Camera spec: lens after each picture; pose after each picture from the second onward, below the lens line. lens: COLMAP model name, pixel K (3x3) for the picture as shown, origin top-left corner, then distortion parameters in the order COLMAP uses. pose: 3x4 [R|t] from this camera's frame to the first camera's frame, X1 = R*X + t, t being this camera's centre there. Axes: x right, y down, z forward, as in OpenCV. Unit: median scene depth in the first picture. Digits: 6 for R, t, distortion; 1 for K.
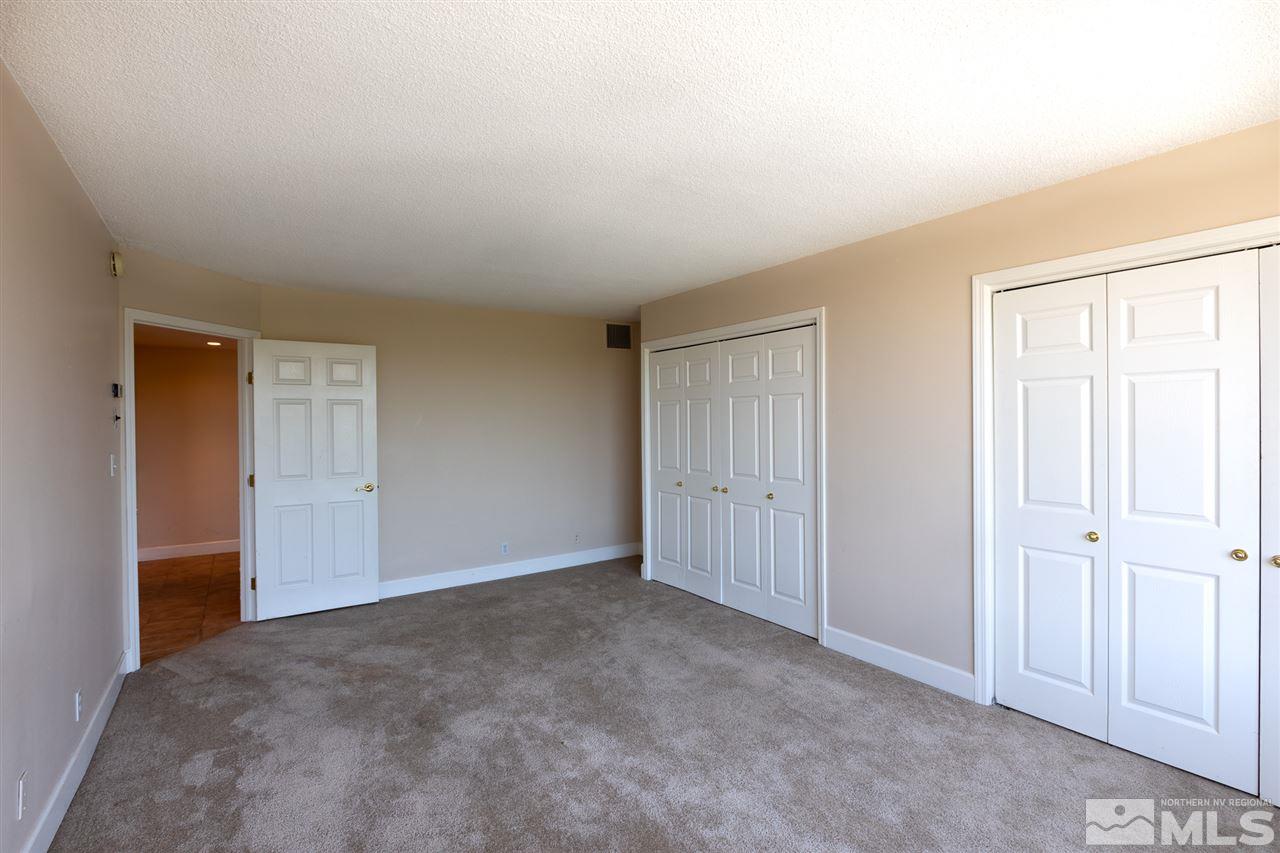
lens RADIAL K [[581.0, 0, 650.1], [0, 581.0, 426.4], [0, 0, 1]] dist [-0.000453, 0.000243]
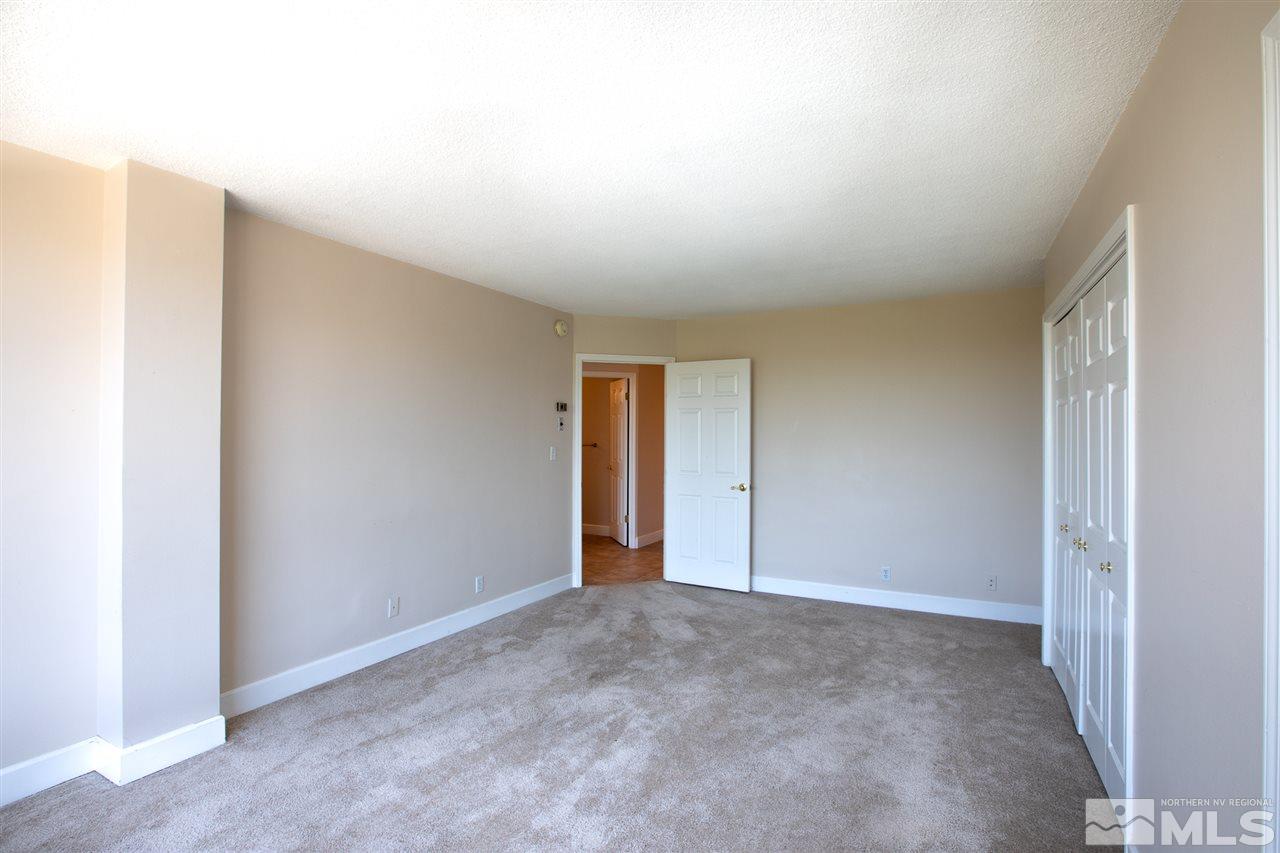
lens RADIAL K [[603.6, 0, 645.6], [0, 603.6, 436.2], [0, 0, 1]] dist [-0.031375, 0.000337]
pose [[0.436972, 0.010388, -0.899415, 0.604138], [-0.007749, 0.999940, 0.007784, 0.002308], [0.899442, 0.003569, 0.437026, 0.438010]]
